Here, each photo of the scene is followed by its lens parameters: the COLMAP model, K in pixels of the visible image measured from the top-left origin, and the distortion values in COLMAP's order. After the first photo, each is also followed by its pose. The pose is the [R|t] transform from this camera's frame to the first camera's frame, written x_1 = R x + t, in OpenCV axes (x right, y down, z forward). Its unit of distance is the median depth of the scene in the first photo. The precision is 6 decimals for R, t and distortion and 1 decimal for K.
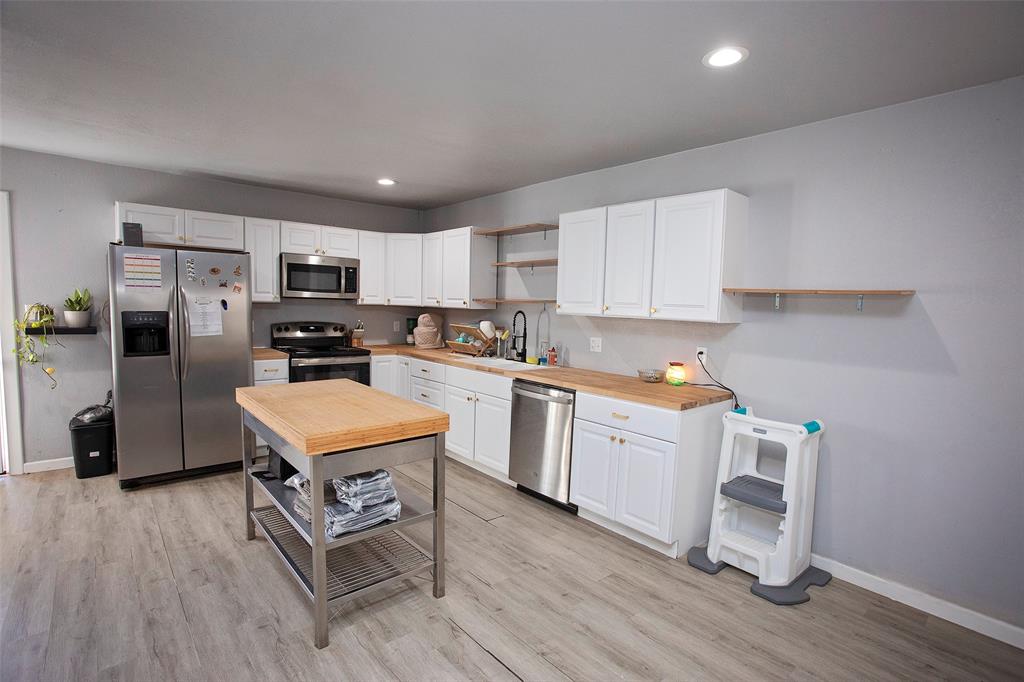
lens RADIAL K [[495.3, 0, 516.0], [0, 495.3, 346.6], [0, 0, 1]] dist [-0.068958, 0.030453]
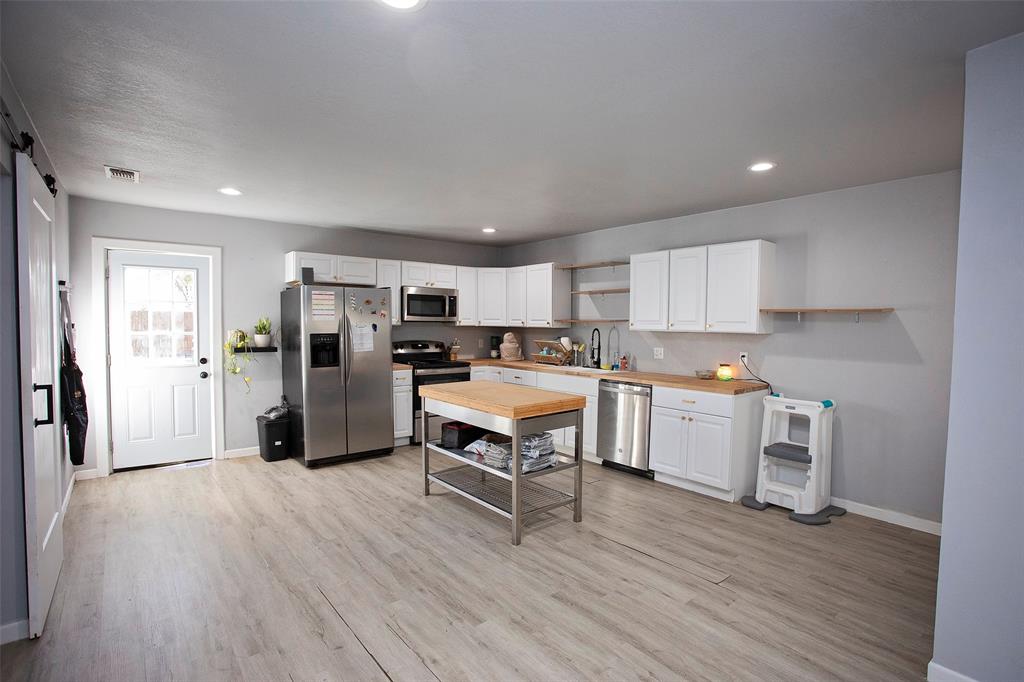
lens RADIAL K [[495.3, 0, 516.0], [0, 495.3, 346.6], [0, 0, 1]] dist [-0.068958, 0.030453]
pose [[0.999392, -0.019399, -0.028987, -0.190028], [0.018262, 0.999072, -0.038996, 0.024611], [0.029717, 0.038443, 0.998819, -0.333154]]
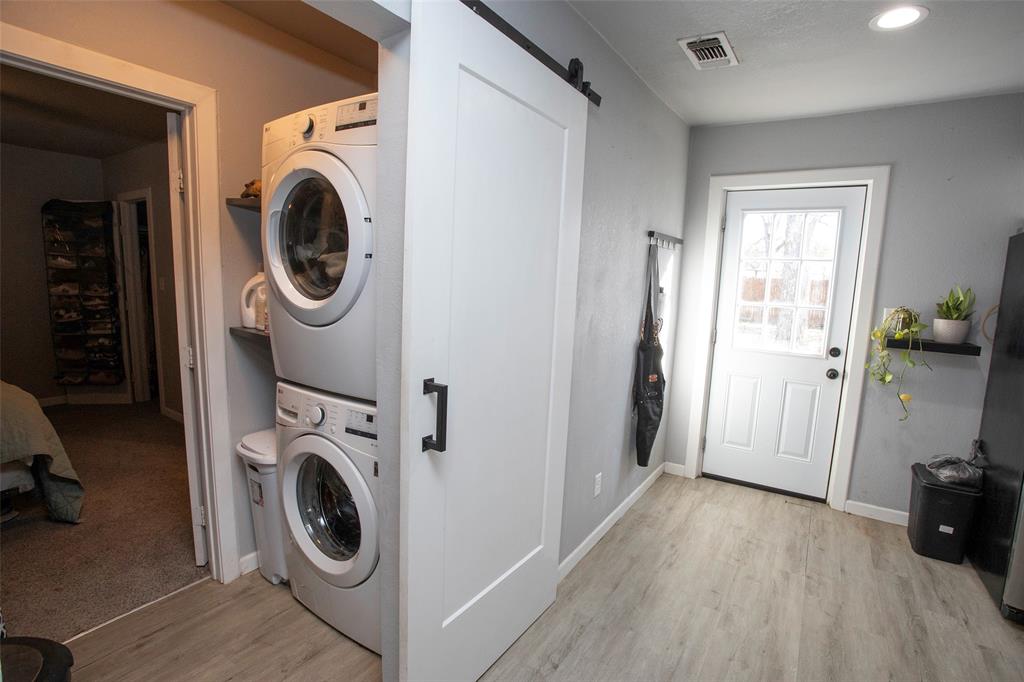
lens RADIAL K [[495.3, 0, 516.0], [0, 495.3, 346.6], [0, 0, 1]] dist [-0.068958, 0.030453]
pose [[0.275719, 0.111252, -0.954778, -0.438885], [-0.107433, 0.990623, 0.084405, -0.026608], [0.955216, 0.079302, 0.285086, 0.198906]]
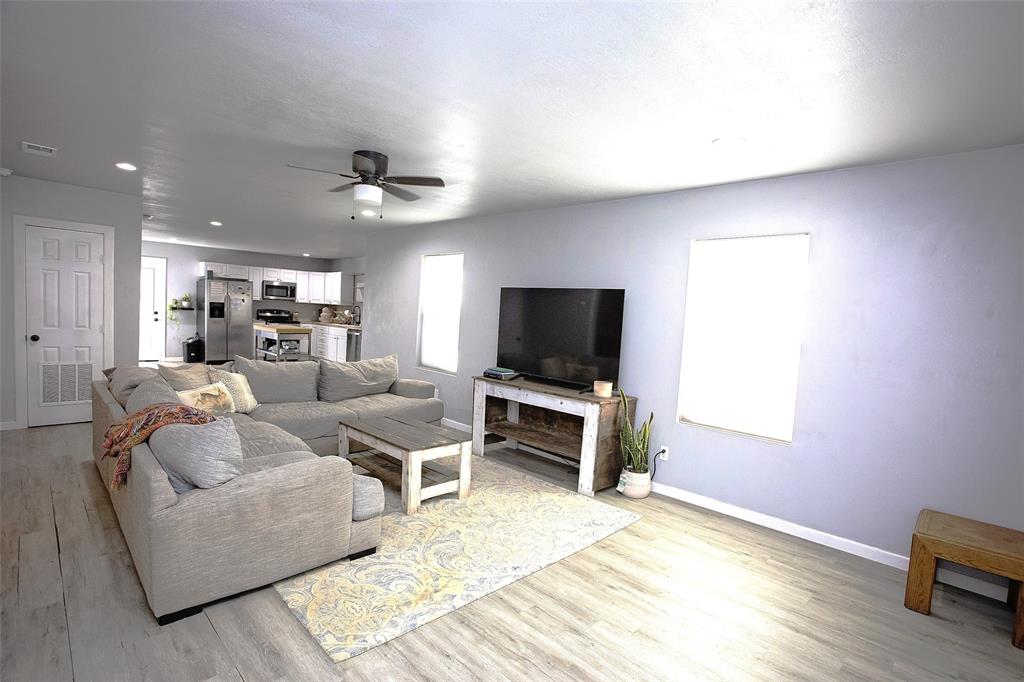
lens RADIAL K [[495.3, 0, 516.0], [0, 495.3, 346.6], [0, 0, 1]] dist [-0.068958, 0.030453]
pose [[0.996261, 0.017684, 0.084571, 0.734327], [-0.016706, 0.999785, -0.012251, 0.187469], [-0.084769, 0.010793, 0.996342, -1.940075]]
